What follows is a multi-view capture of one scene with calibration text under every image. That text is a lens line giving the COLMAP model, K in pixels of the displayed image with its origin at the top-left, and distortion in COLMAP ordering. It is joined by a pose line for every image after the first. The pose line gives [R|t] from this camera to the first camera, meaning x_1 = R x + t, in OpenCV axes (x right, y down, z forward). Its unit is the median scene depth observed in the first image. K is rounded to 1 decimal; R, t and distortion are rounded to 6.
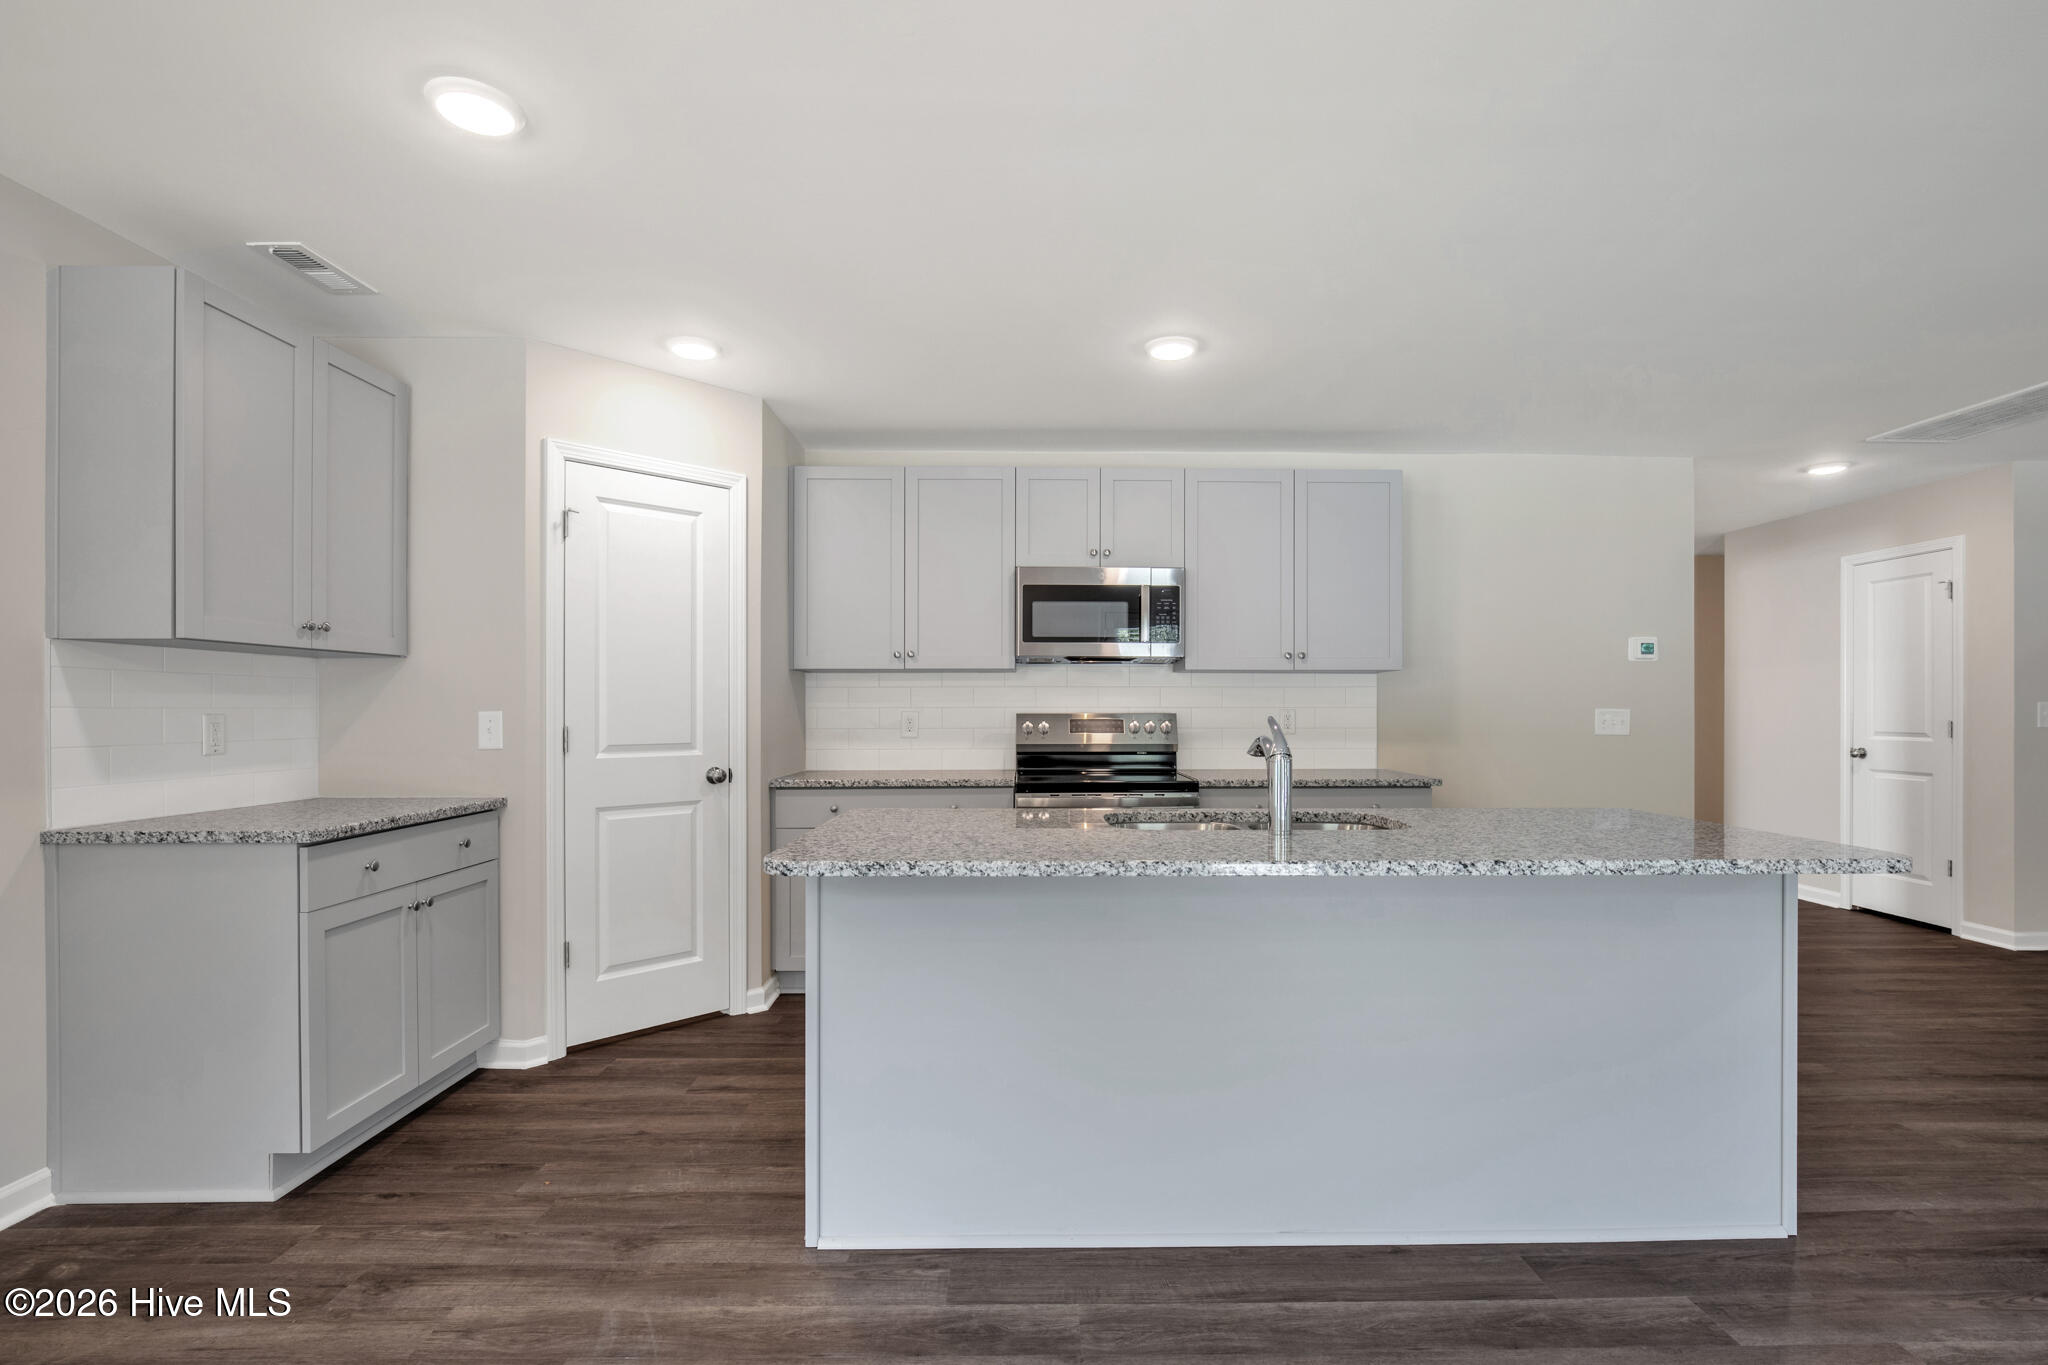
lens RADIAL K [[950.5, 0, 1032.4], [0, 950.5, 706.6], [0, 0, 1]] dist [-0.014088, 0.000190]
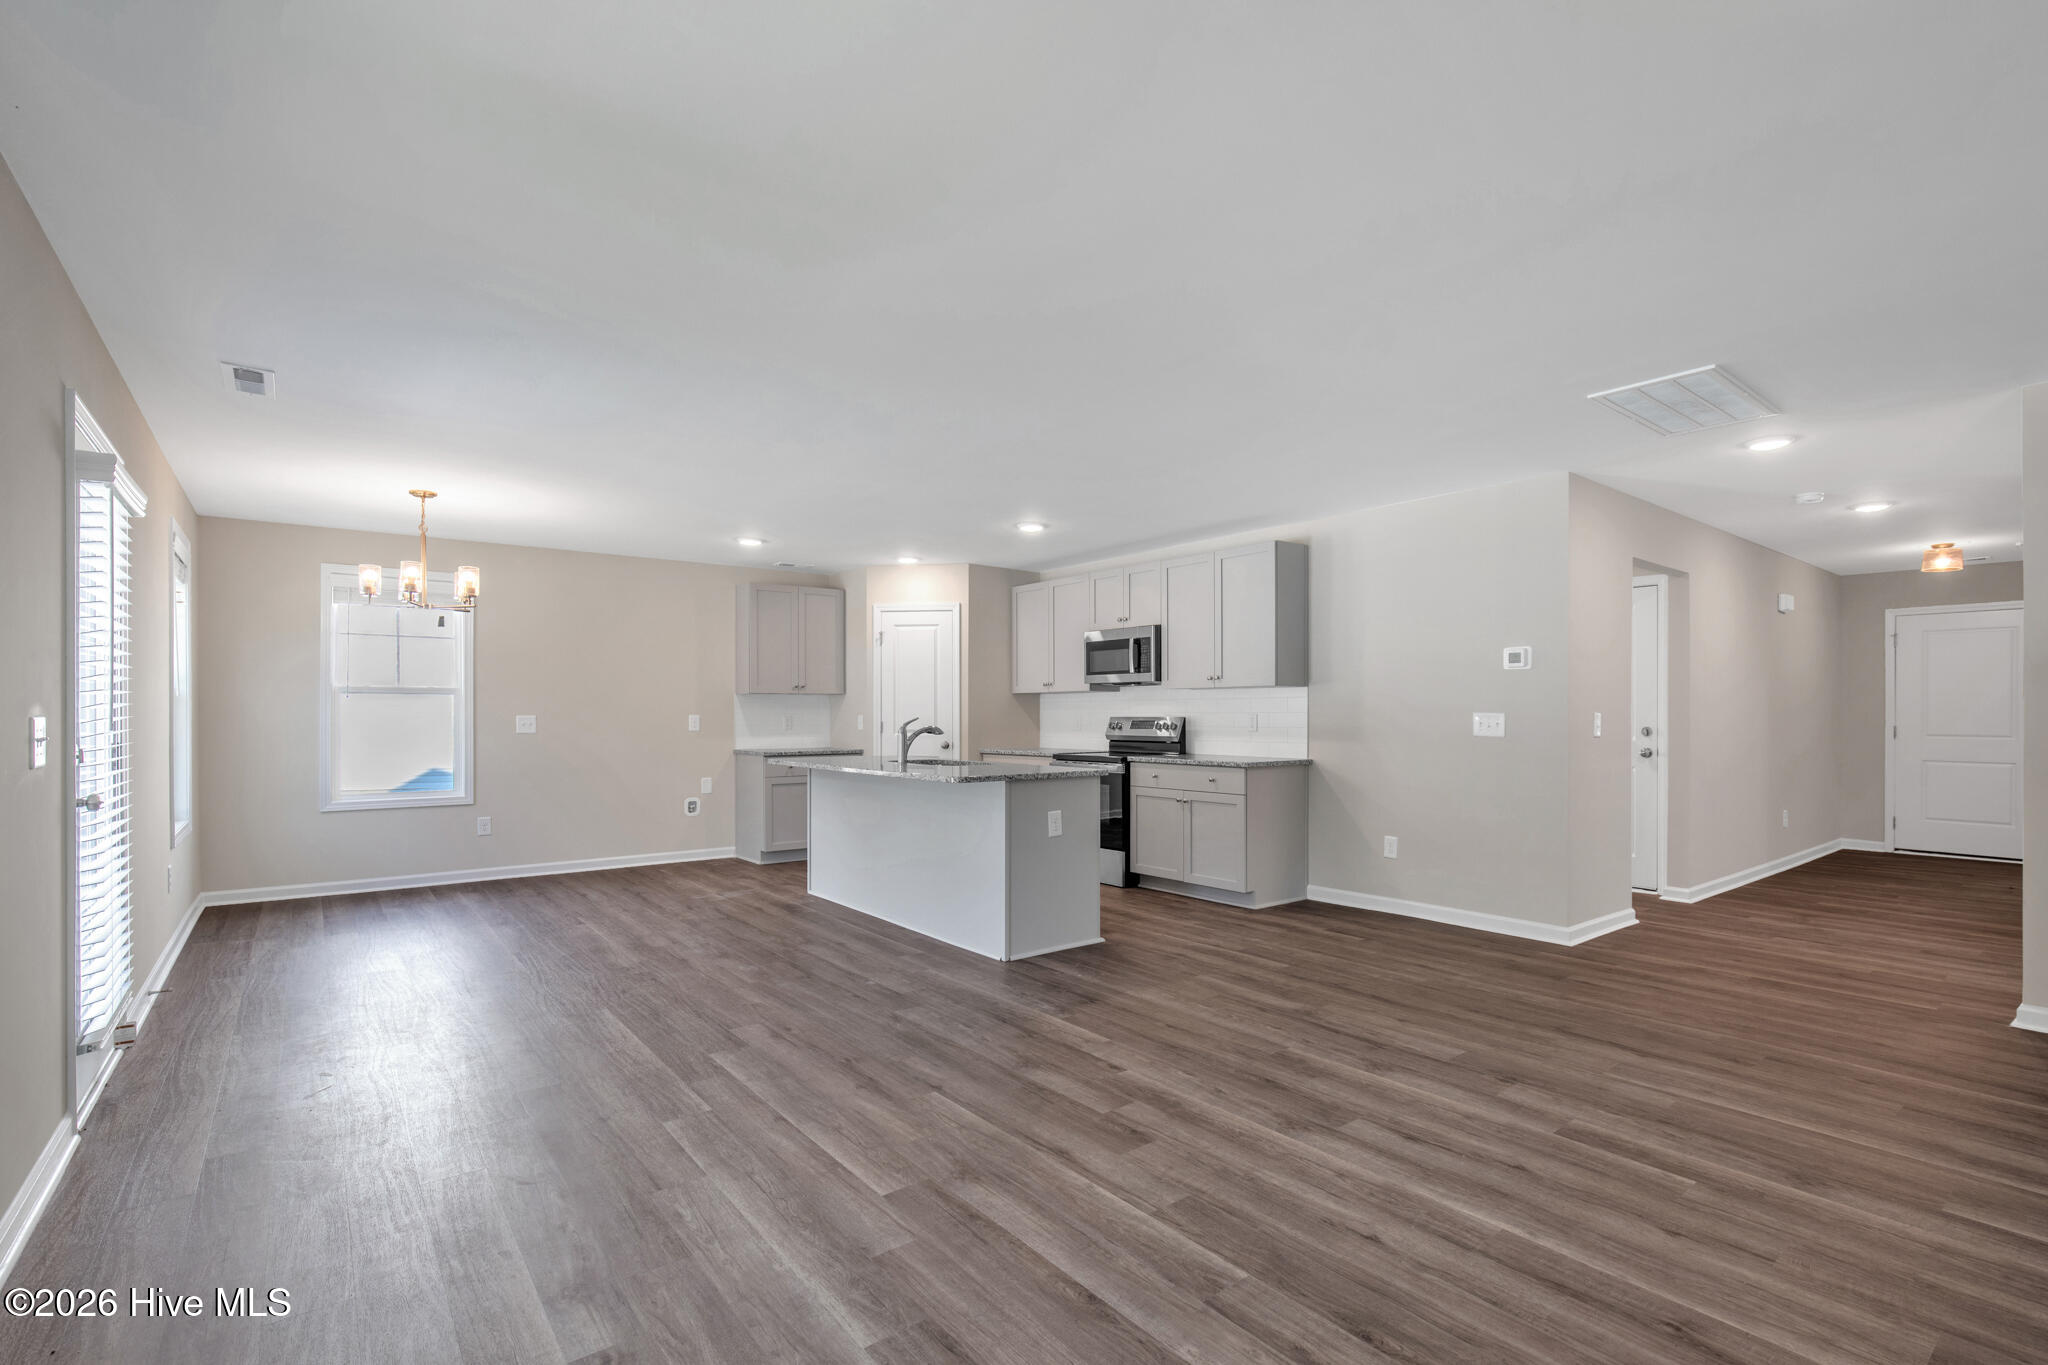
lens RADIAL K [[937.1, 0, 1027.1], [0, 937.1, 718.5], [0, 0, 1]] dist [-0.015138, 0.004761]
pose [[0.603021, 0.001963, -0.797723, 1.643936], [0.002616, 0.999987, 0.004438, 0.003563], [0.797721, -0.004763, 0.603008, -0.151852]]
